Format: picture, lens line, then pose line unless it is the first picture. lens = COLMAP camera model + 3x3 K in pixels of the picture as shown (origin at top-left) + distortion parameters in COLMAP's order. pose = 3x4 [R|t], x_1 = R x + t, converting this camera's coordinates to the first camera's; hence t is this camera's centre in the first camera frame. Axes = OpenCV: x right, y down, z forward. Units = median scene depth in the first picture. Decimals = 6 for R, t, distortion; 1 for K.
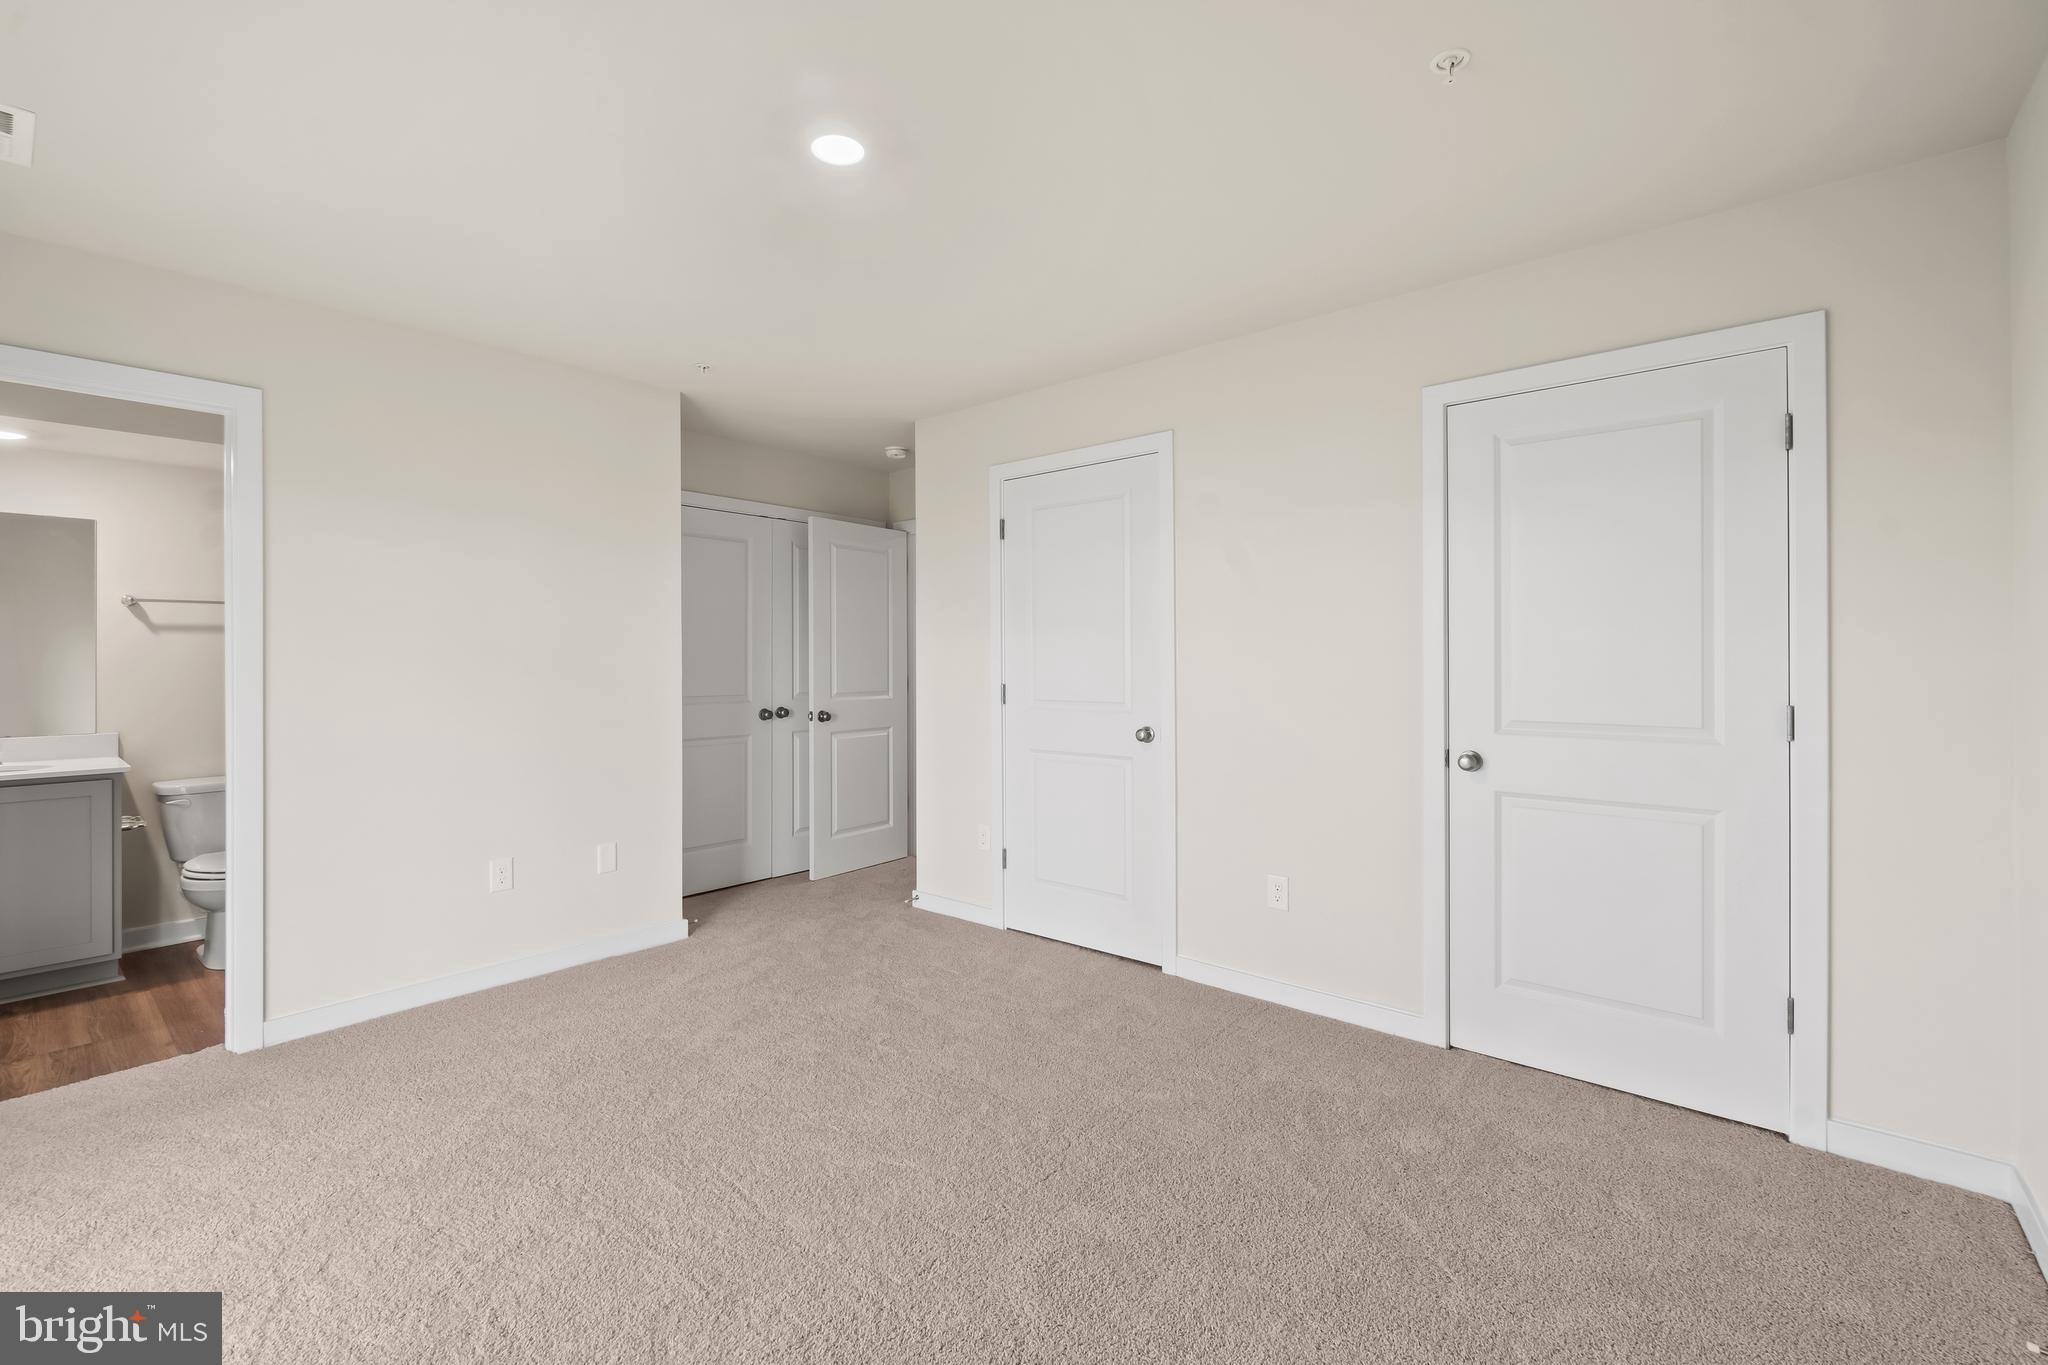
lens RADIAL K [[885.5, 0, 1013.6], [0, 885.5, 664.2], [0, 0, 1]] dist [0.002858, 0.000151]
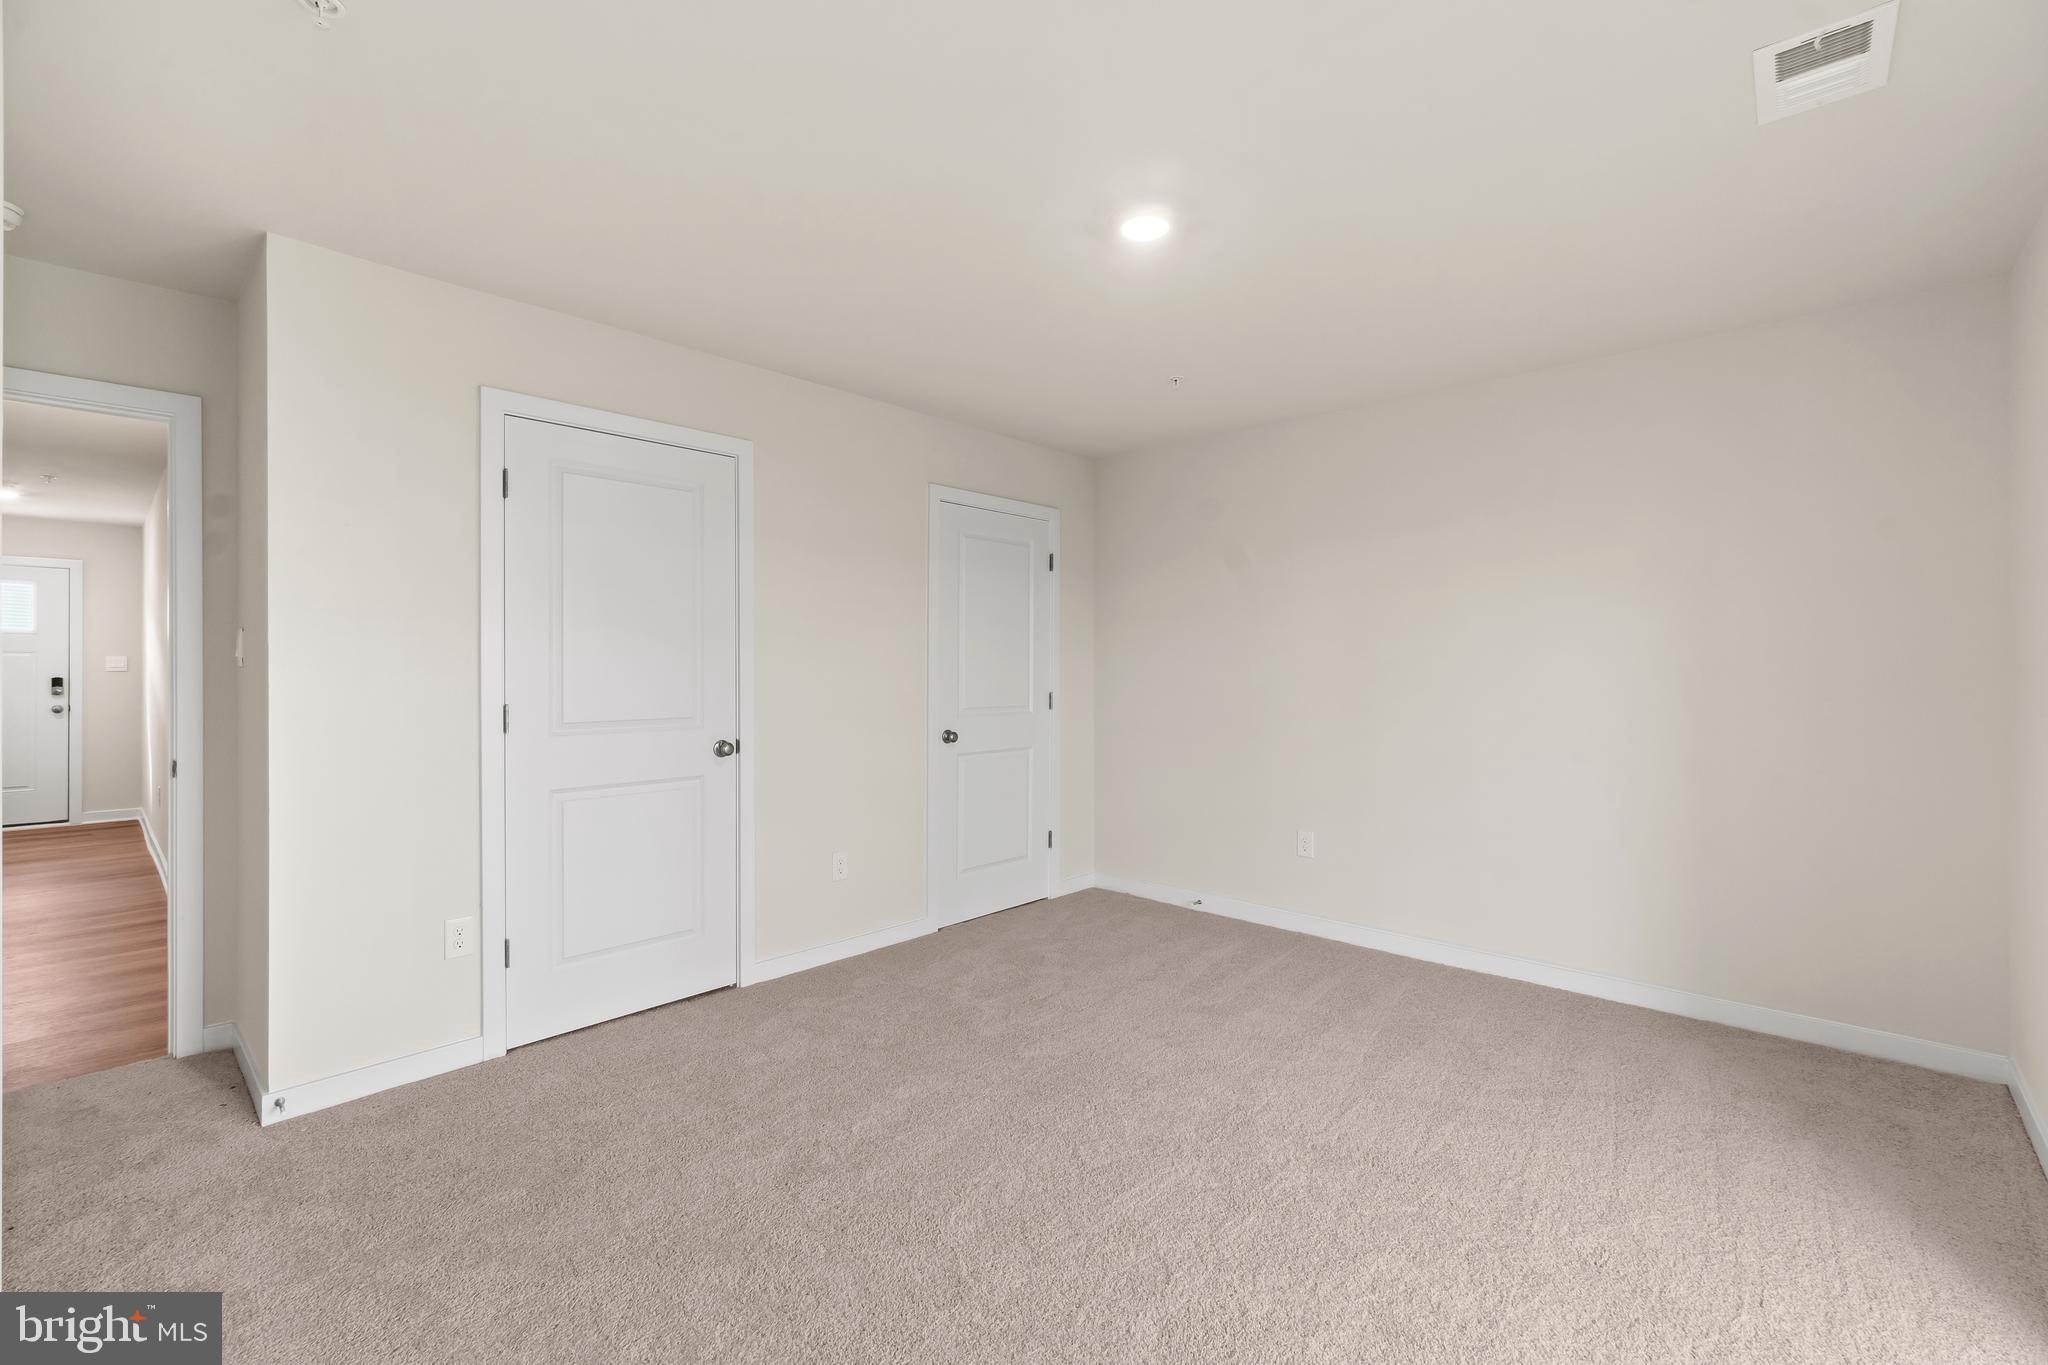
lens RADIAL K [[840.6, 0, 1019.3], [0, 840.6, 665.6], [0, 0, 1]] dist [-0.041051, -0.000011]
pose [[0.041093, 0.004509, 0.999145, -0.868156], [0.003775, 0.999982, -0.004668, -0.006252], [-0.999148, 0.003964, 0.041075, 0.756813]]
